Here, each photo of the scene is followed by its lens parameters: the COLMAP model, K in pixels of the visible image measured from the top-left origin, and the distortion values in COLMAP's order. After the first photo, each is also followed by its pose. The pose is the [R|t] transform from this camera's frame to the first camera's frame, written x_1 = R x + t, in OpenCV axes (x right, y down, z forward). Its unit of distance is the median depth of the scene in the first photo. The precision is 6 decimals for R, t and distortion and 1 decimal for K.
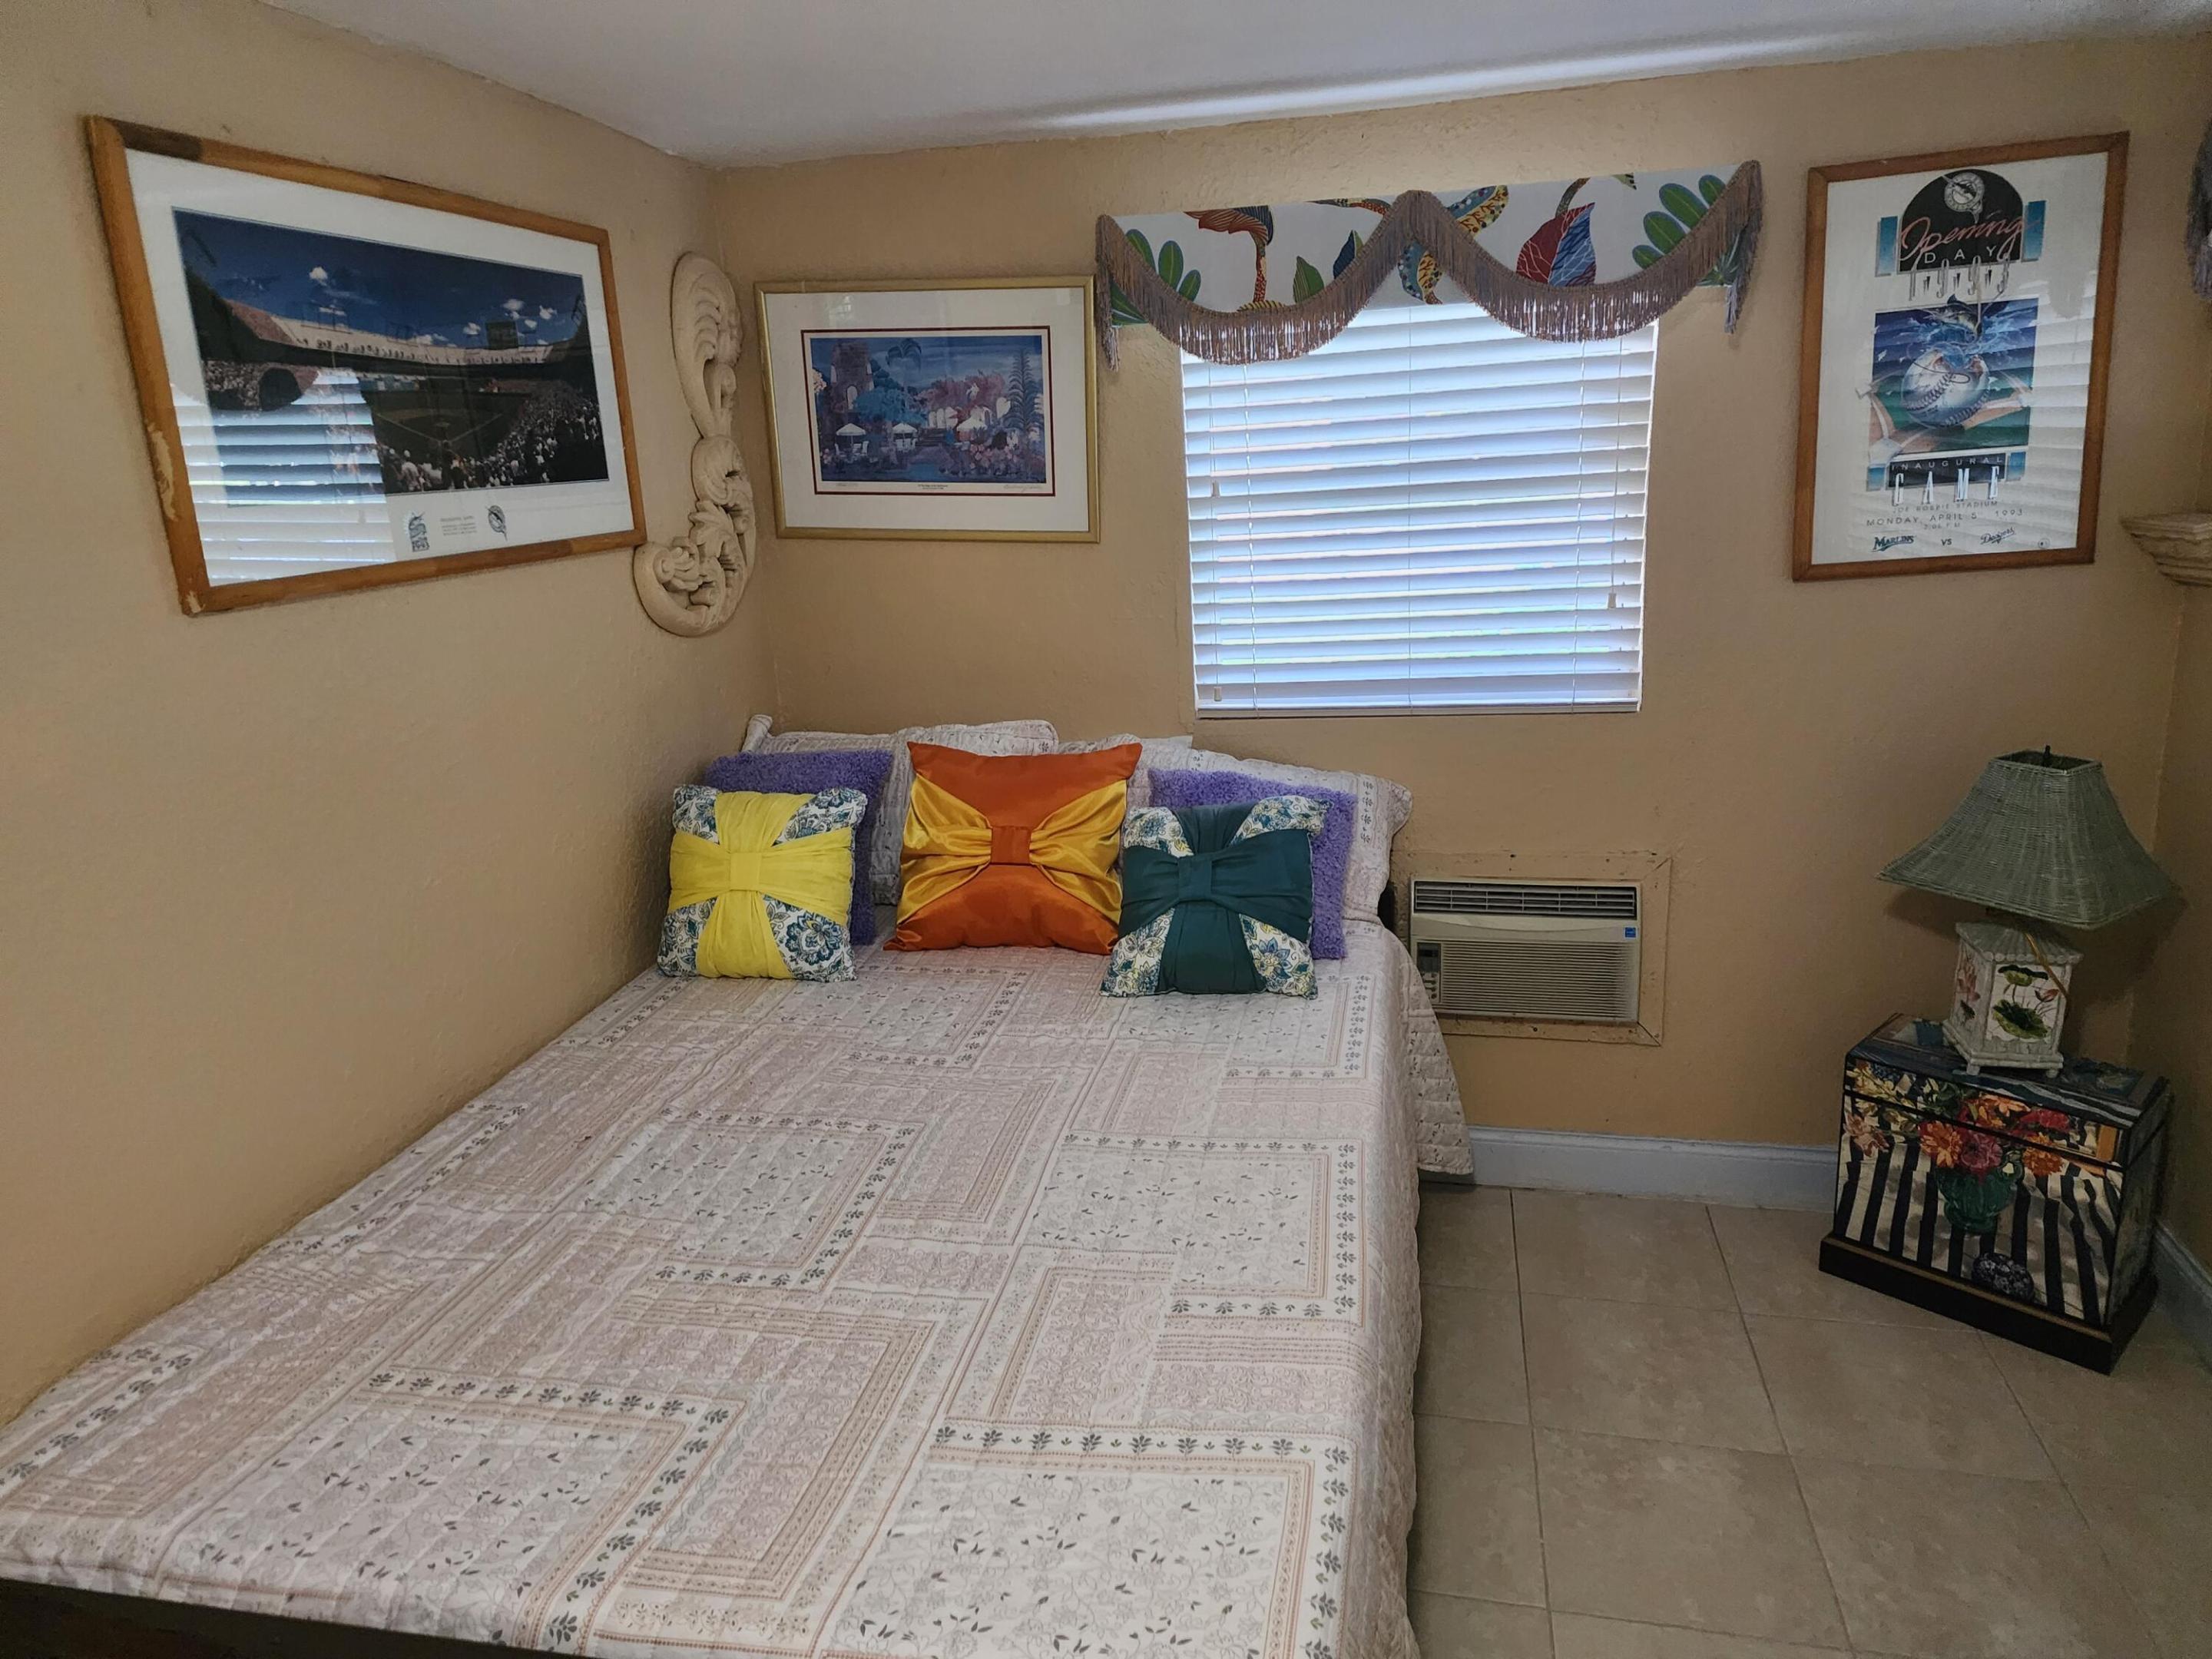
lens RADIAL K [[1459.7, 0, 1094.0], [0, 1459.7, 794.1], [0, 0, 1]] dist [0.084613, -0.062514]
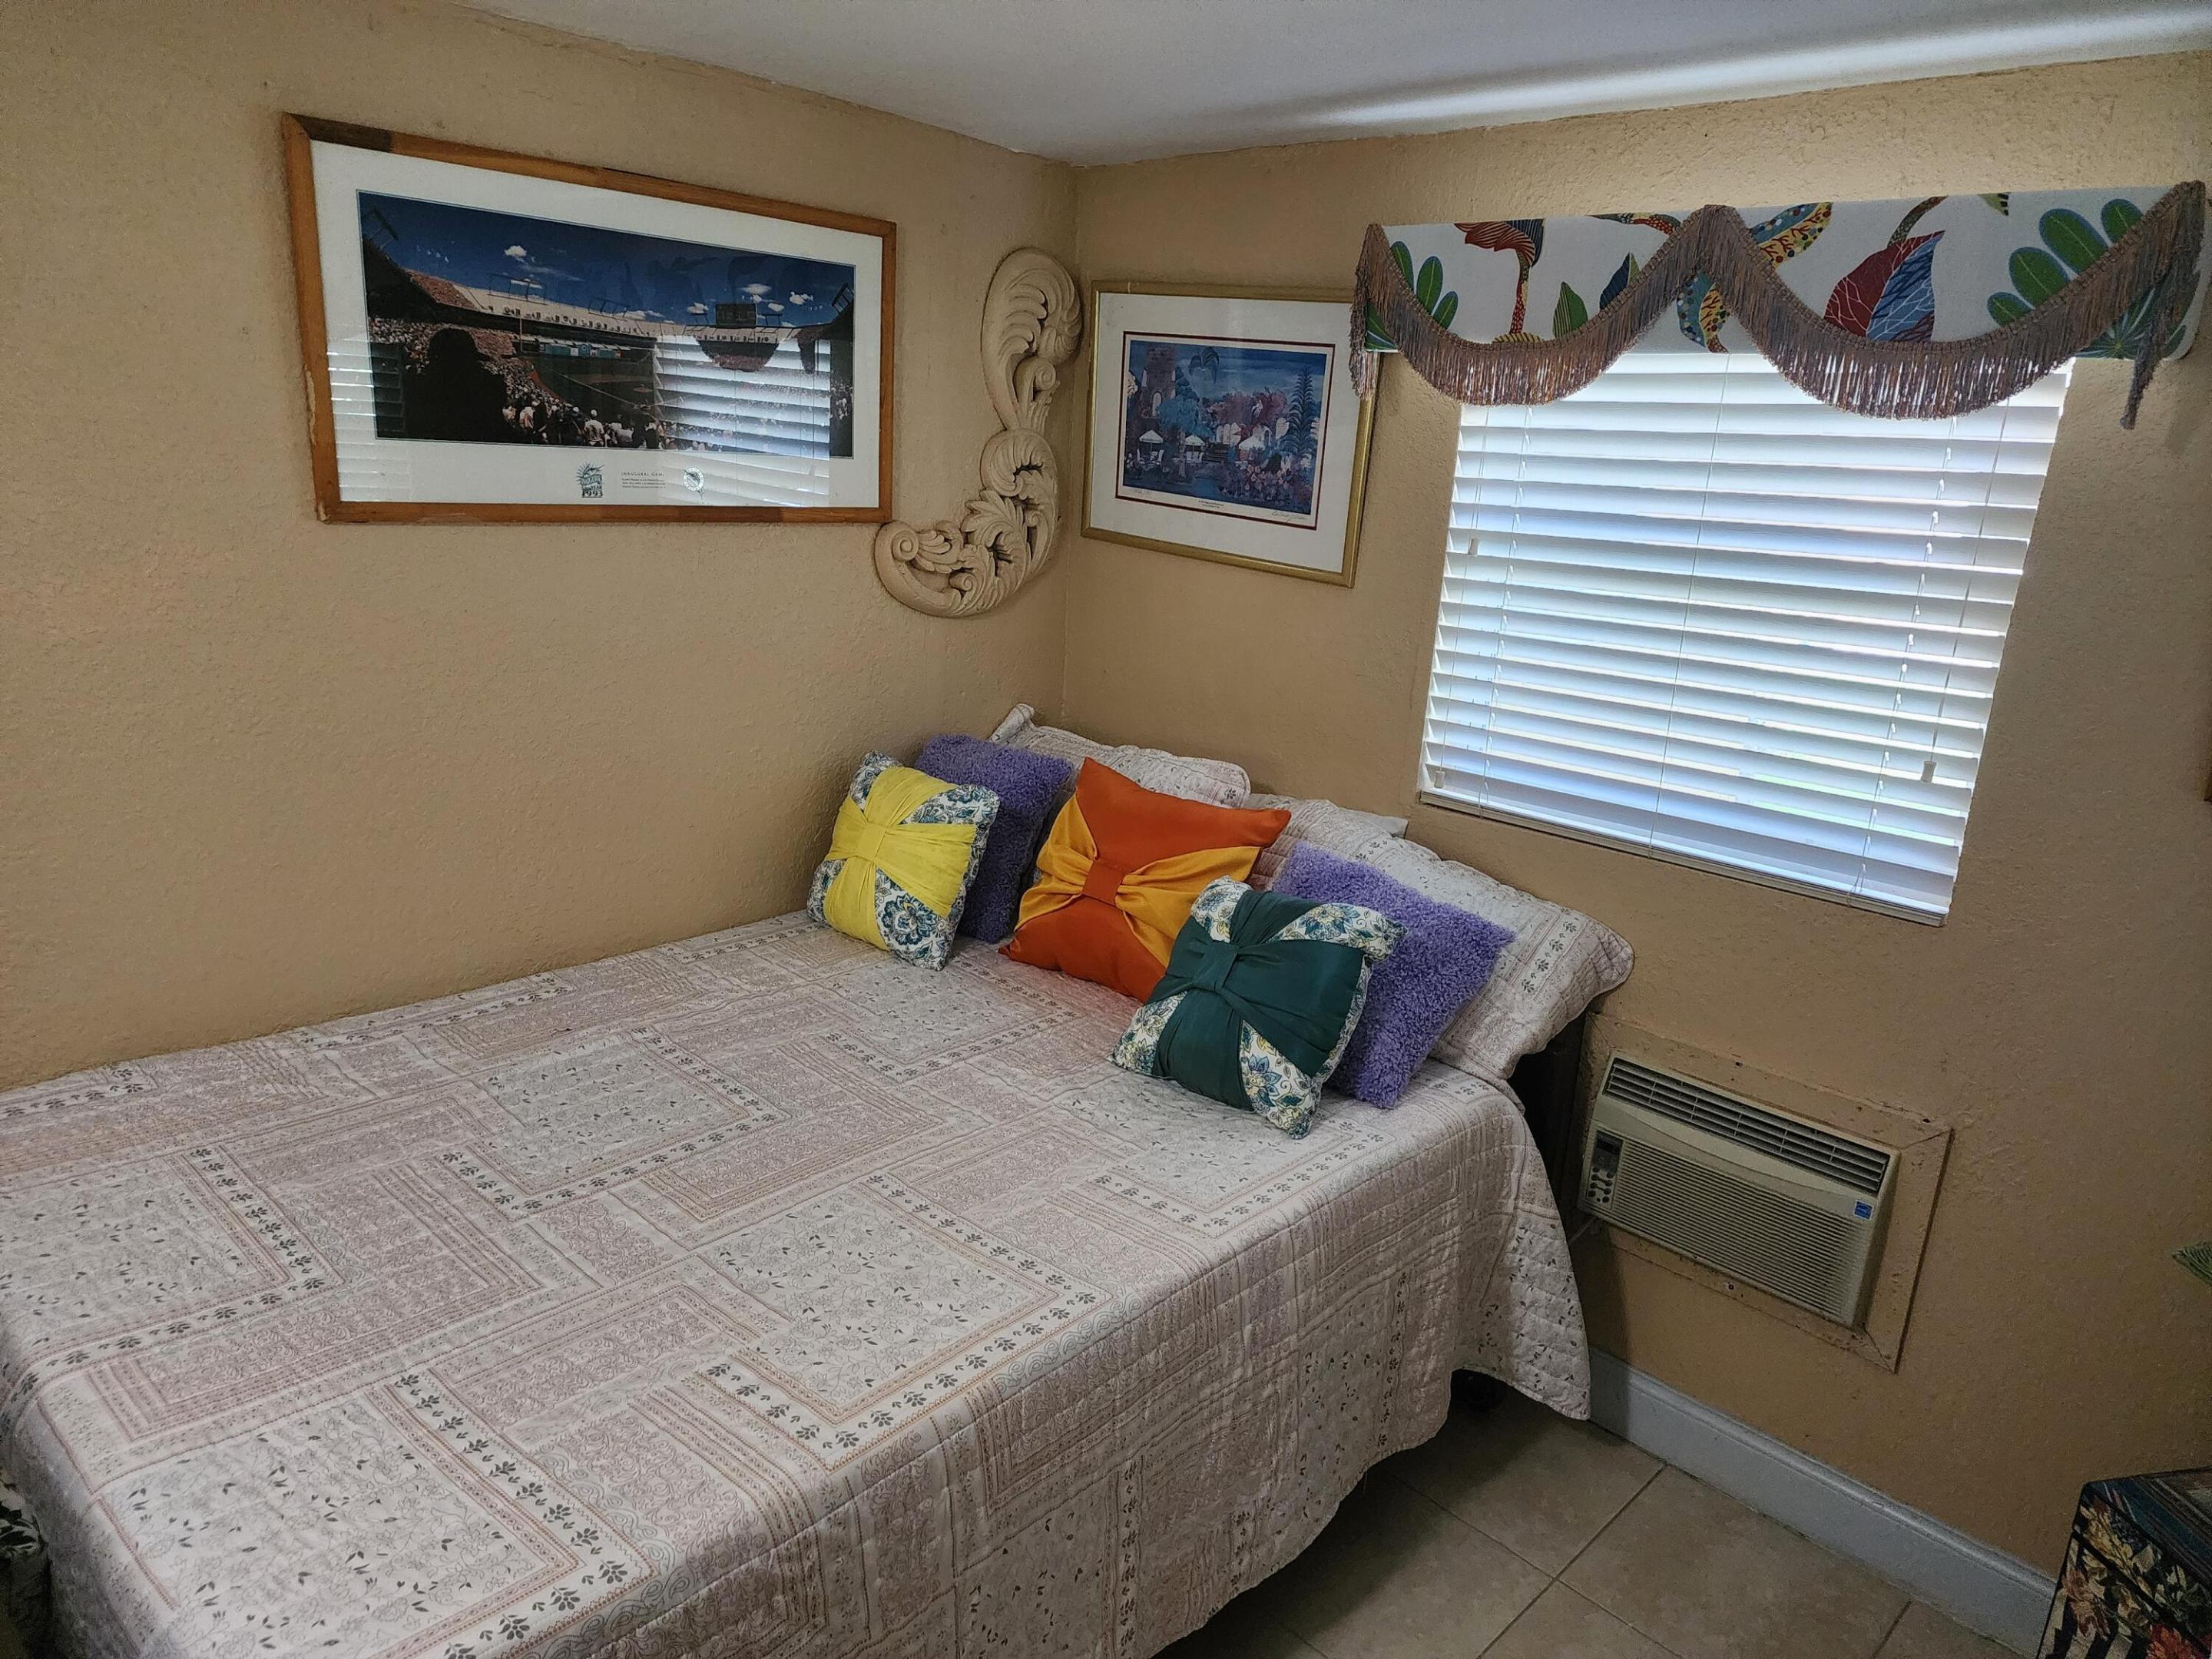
lens RADIAL K [[1456.7, 0, 1106.0], [0, 1456.7, 829.5], [0, 0, 1]] dist [0.085931, -0.062331]
pose [[0.844337, 0.235440, -0.481314, 0.401646], [-0.222867, 0.971213, 0.084118, -0.080547], [0.487263, 0.036245, 0.872503, 0.165921]]
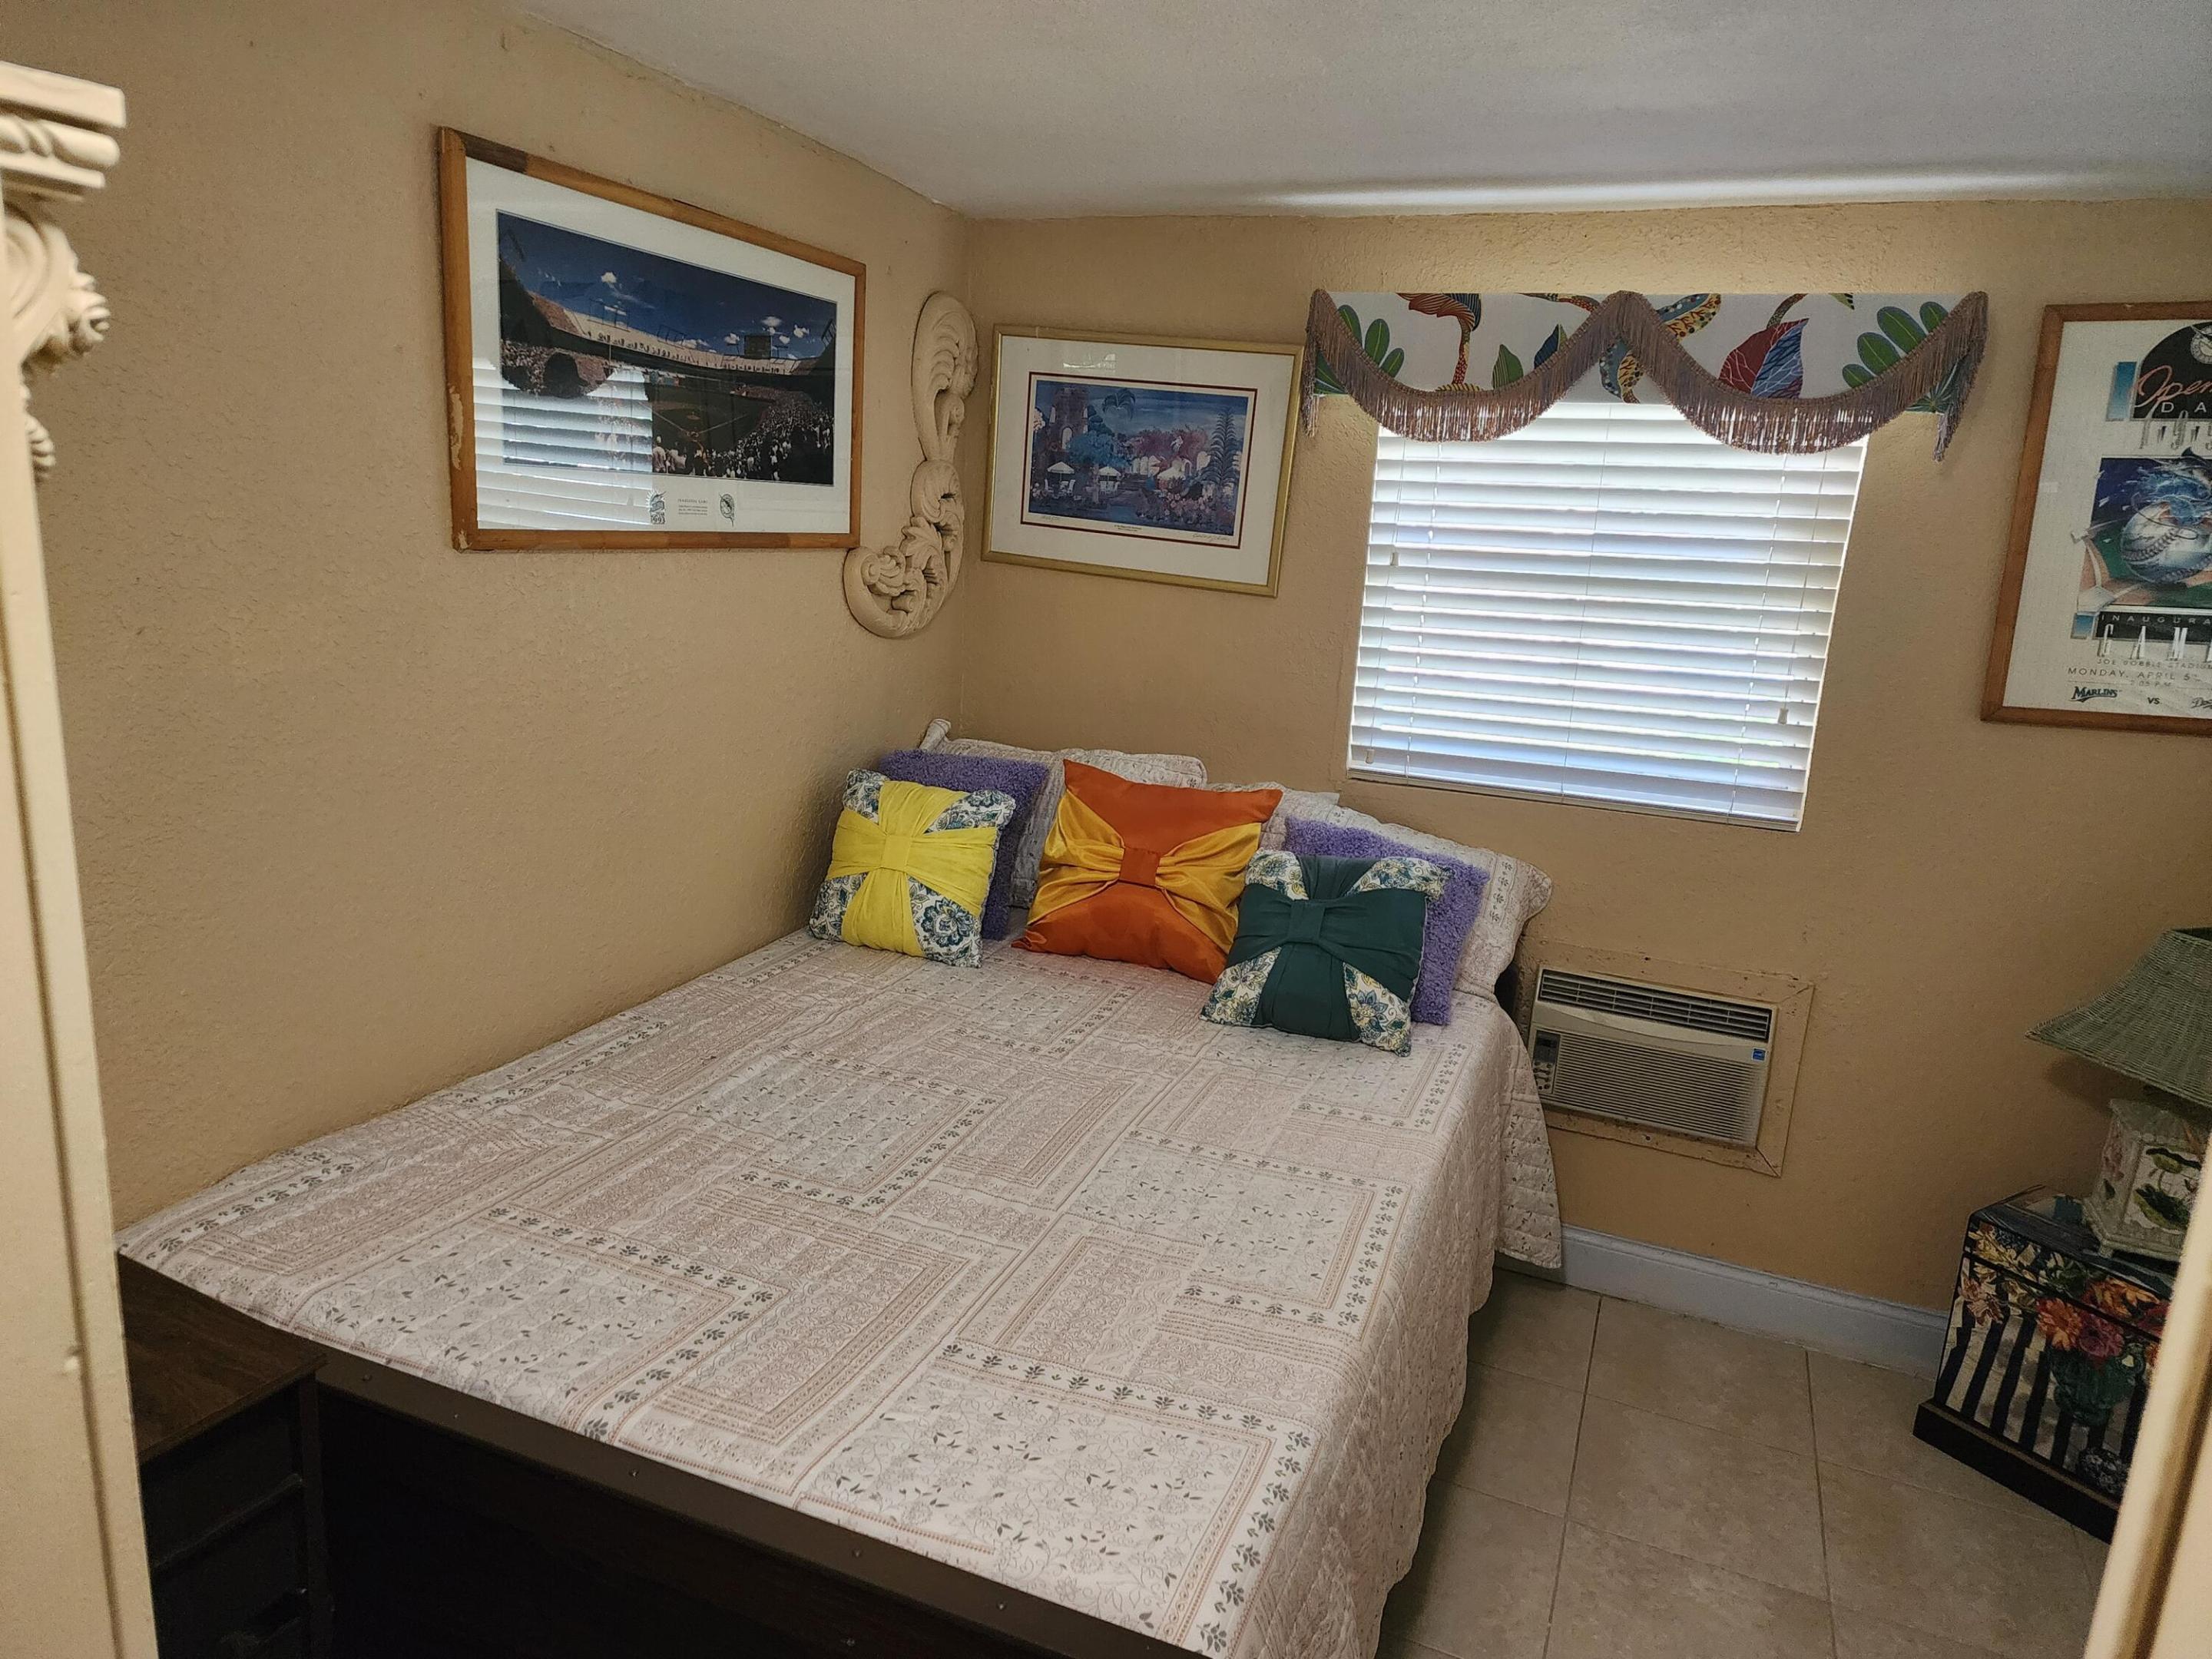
lens RADIAL K [[1452.6, 0, 1083.2], [0, 1452.6, 811.3], [0, 0, 1]] dist [0.096748, -0.075449]
pose [[0.977859, 0.143854, -0.151980, 0.057221], [-0.148535, 0.988708, -0.019849, 0.022891], [0.147408, 0.041984, 0.988184, -0.048685]]
